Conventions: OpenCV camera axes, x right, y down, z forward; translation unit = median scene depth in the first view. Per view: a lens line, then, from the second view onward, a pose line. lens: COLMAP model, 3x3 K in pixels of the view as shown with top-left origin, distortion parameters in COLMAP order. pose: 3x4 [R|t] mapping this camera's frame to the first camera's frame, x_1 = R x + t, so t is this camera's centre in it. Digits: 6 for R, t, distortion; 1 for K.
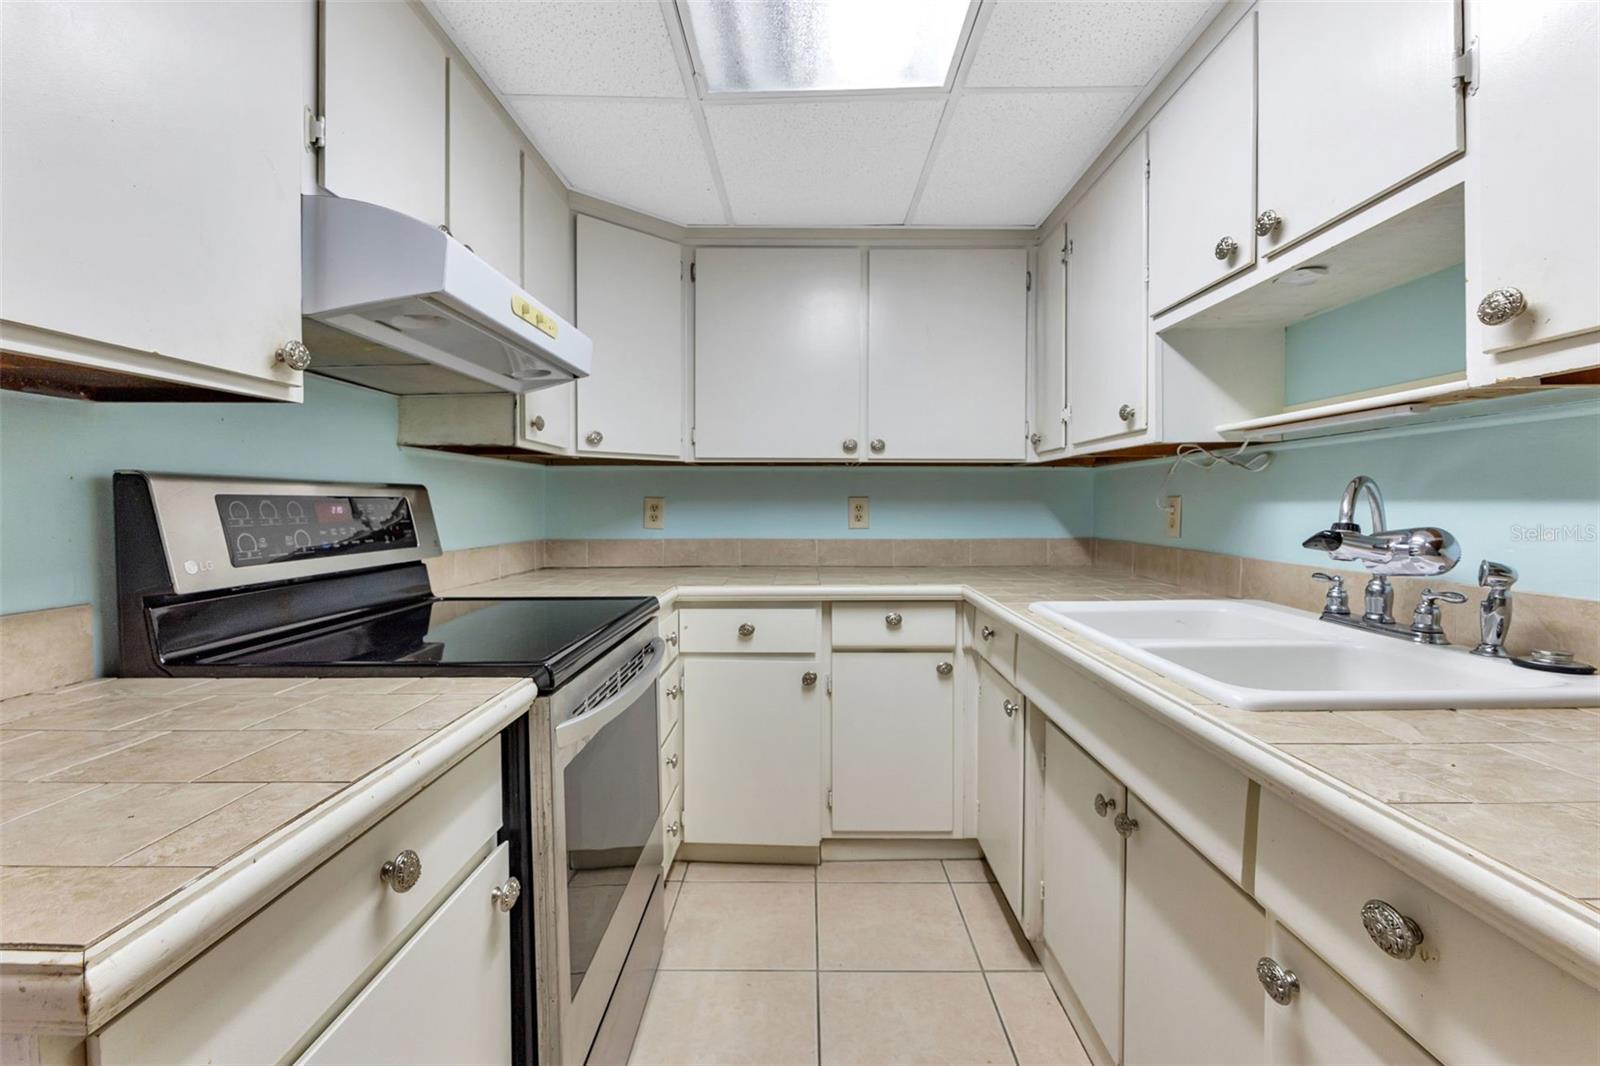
lens RADIAL K [[676.9, 0, 813.5], [0, 676.9, 520.1], [0, 0, 1]] dist [-0.009874, 0.000094]
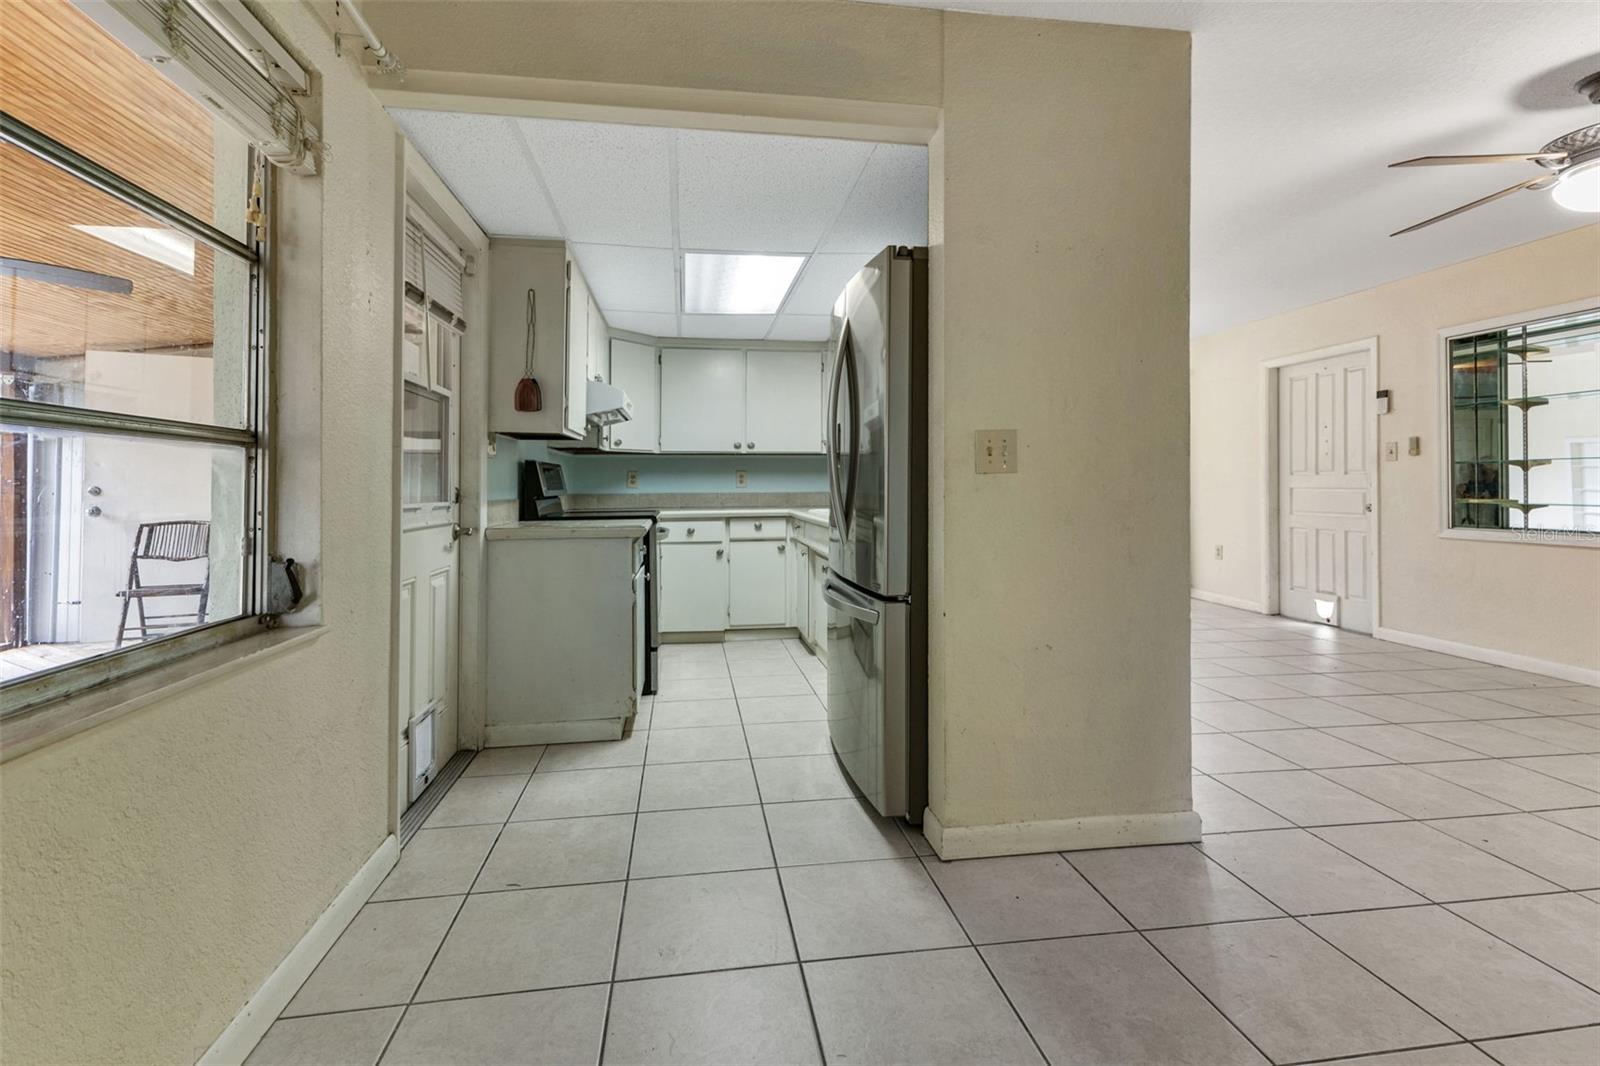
lens RADIAL K [[729.5, 0, 786.5], [0, 729.5, 478.9], [0, 0, 1]] dist [0.005049, 0.000599]
pose [[0.990227, -0.000773, 0.139466, -0.128462], [0.005241, 0.999485, -0.031671, 0.074655], [-0.139369, 0.032093, 0.989720, -1.443307]]
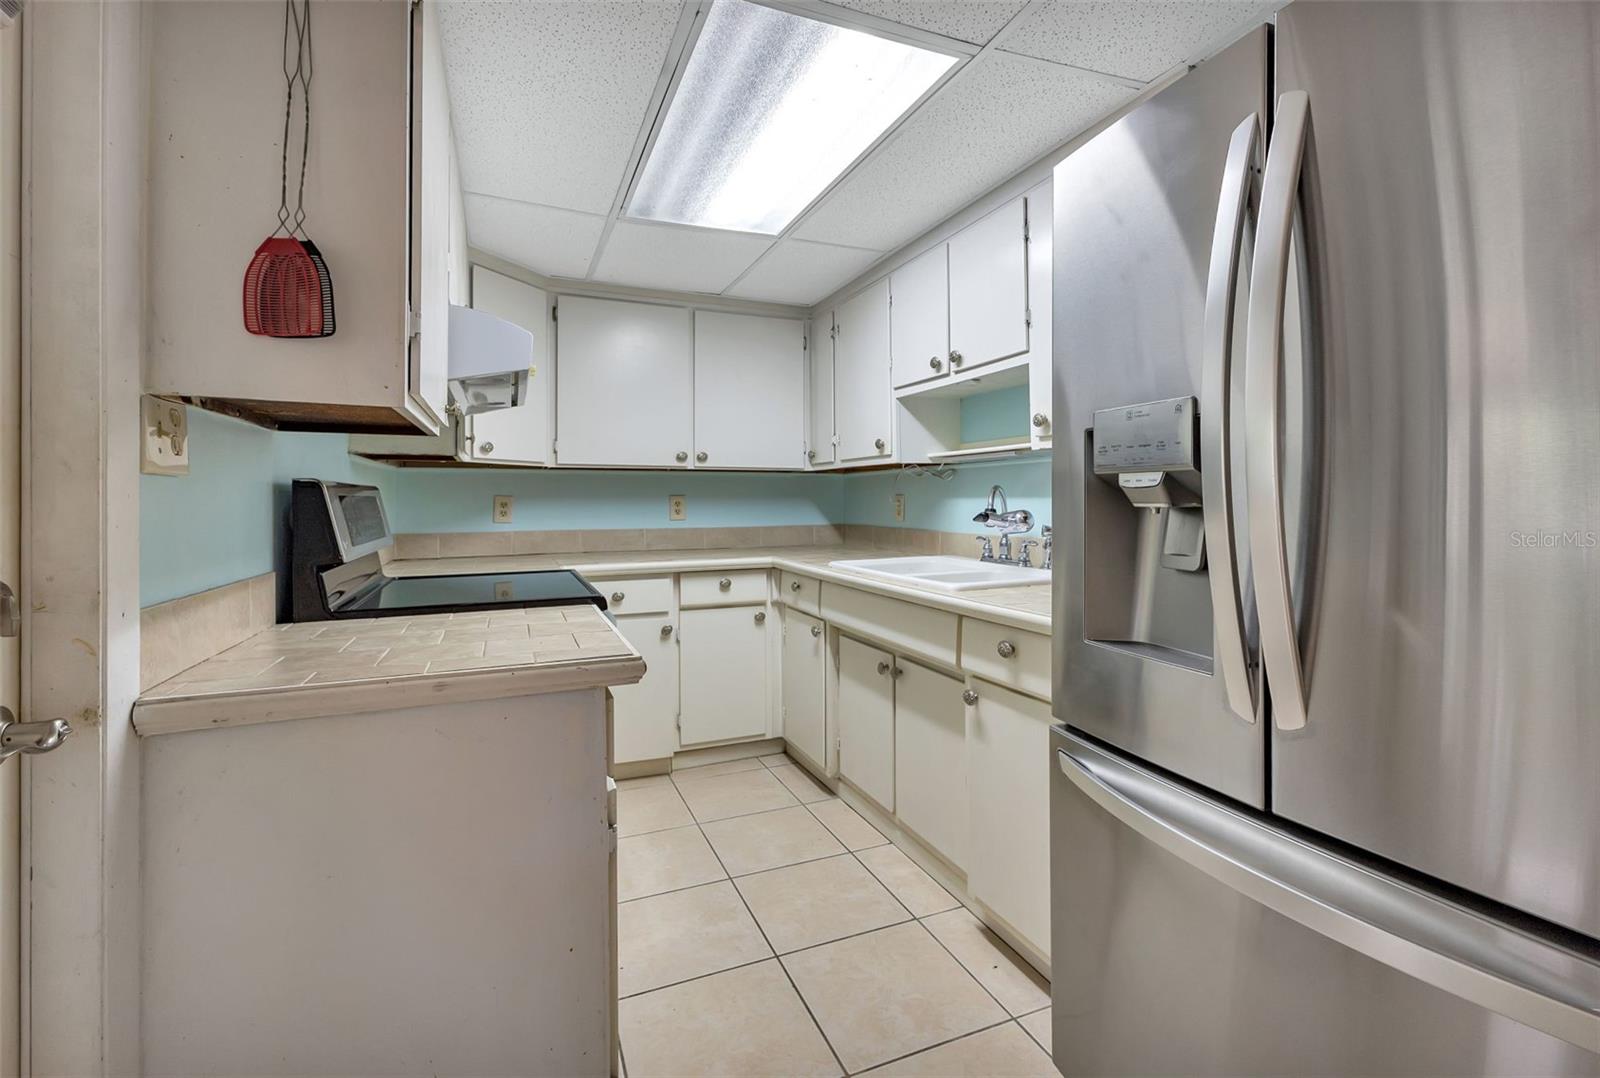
lens RADIAL K [[703.7, 0, 792.5], [0, 703.7, 500.3], [0, 0, 1]] dist [0.002714, -0.000065]
pose [[0.924801, -0.003892, 0.380431, -0.319332], [0.013326, 0.999665, -0.022167, 0.010300], [-0.380218, 0.025570, 0.924544, -0.413962]]
